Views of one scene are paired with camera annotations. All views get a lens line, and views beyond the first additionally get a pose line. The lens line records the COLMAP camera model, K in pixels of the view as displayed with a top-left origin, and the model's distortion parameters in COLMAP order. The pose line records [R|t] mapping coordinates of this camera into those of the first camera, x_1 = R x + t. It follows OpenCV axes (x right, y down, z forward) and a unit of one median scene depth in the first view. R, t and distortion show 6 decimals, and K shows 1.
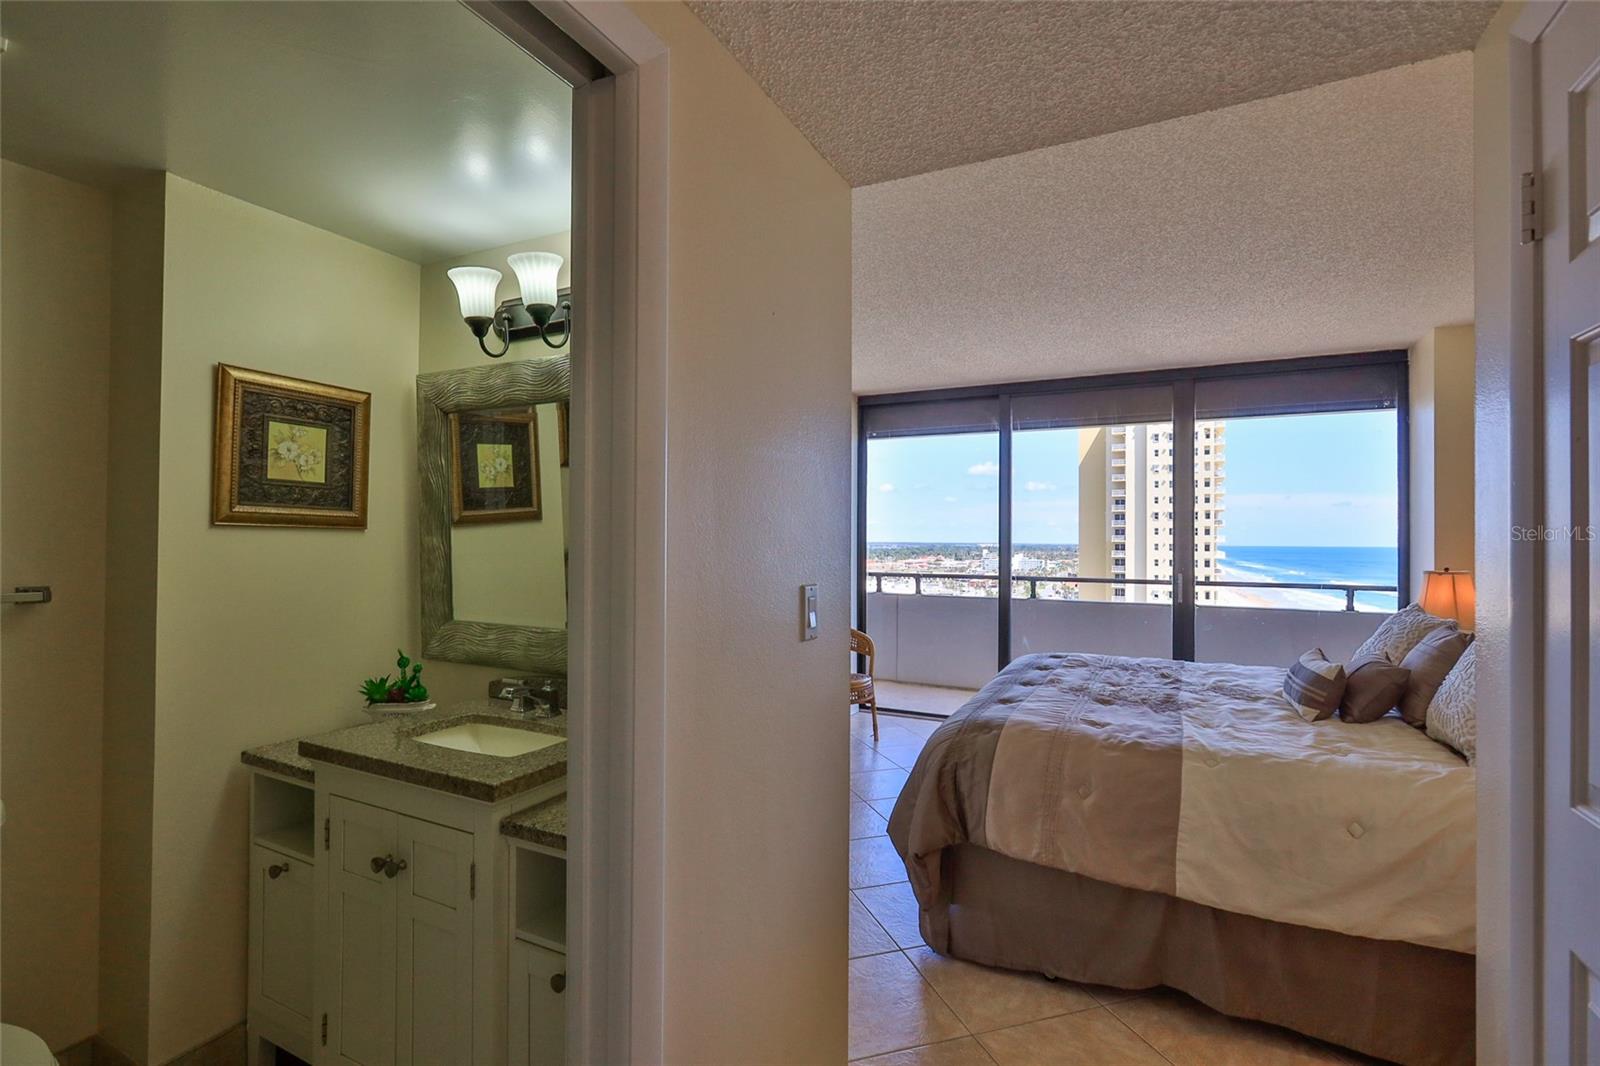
lens RADIAL K [[747.9, 0, 783.1], [0, 747.9, 534.1], [0, 0, 1]] dist [-0.009089, 0.000754]
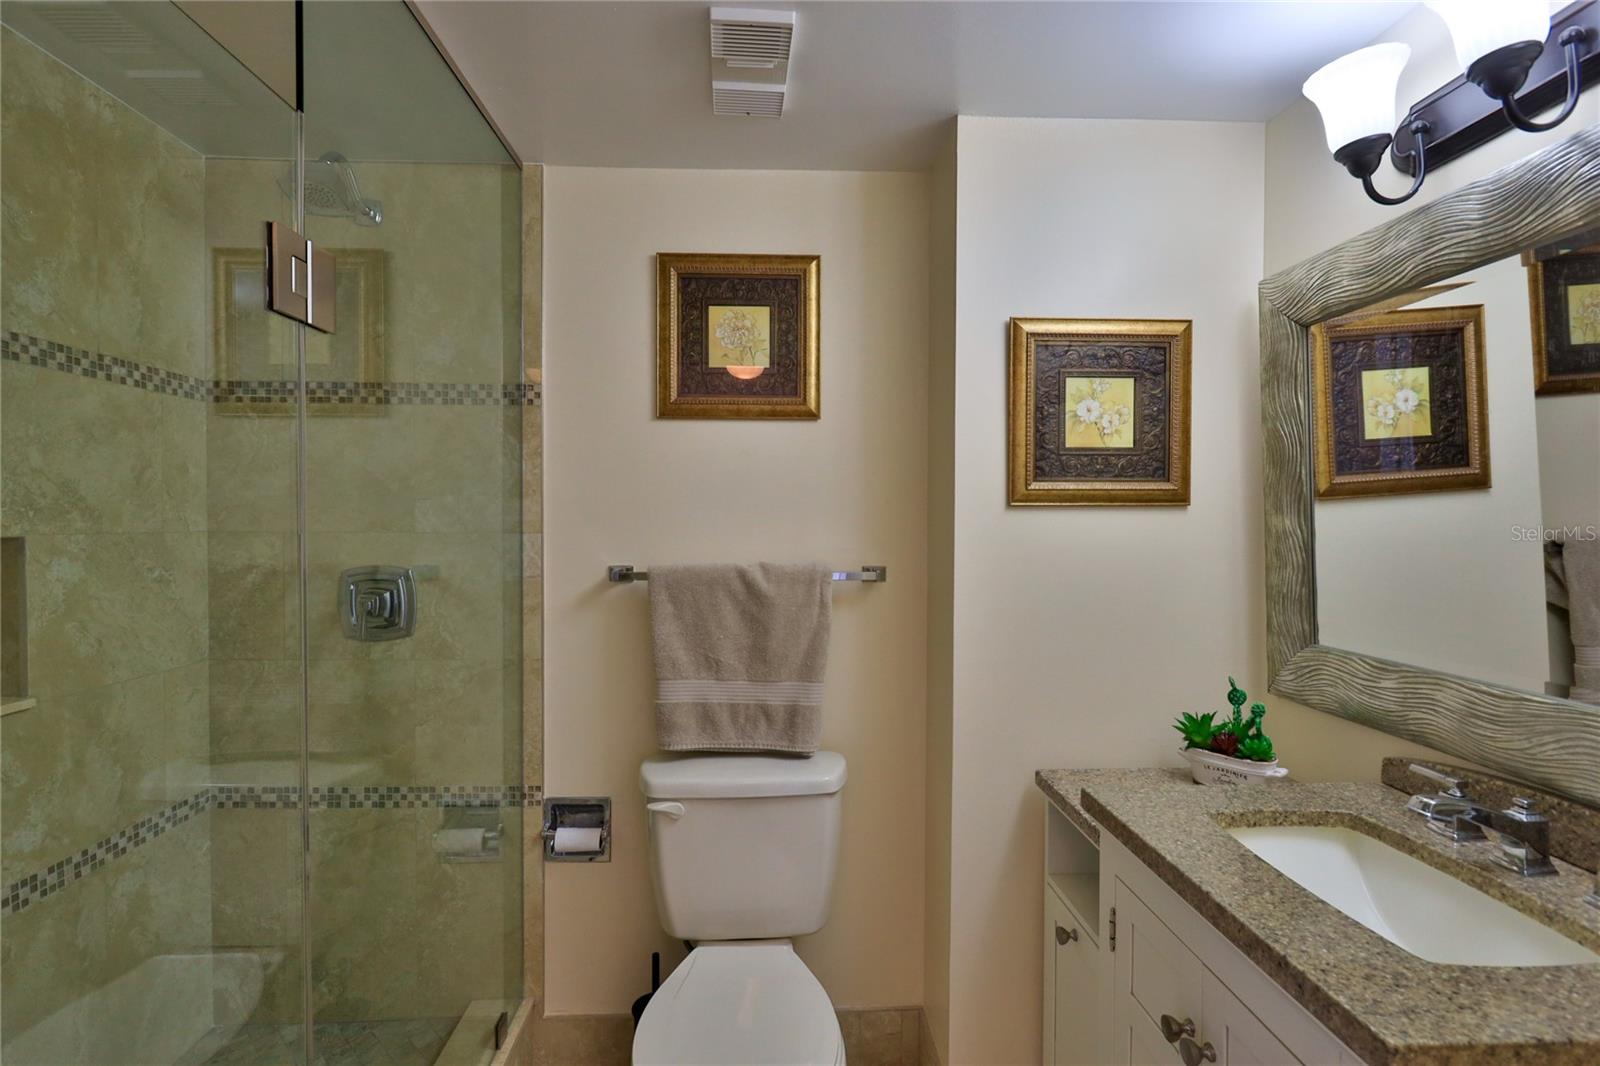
lens RADIAL K [[747.9, 0, 783.1], [0, 747.9, 534.1], [0, 0, 1]] dist [-0.009089, 0.000754]
pose [[0.491055, 0.008423, -0.871088, -0.115237], [0.010053, 0.999832, 0.015335, 0.005239], [0.871071, -0.016287, 0.490887, 0.298997]]
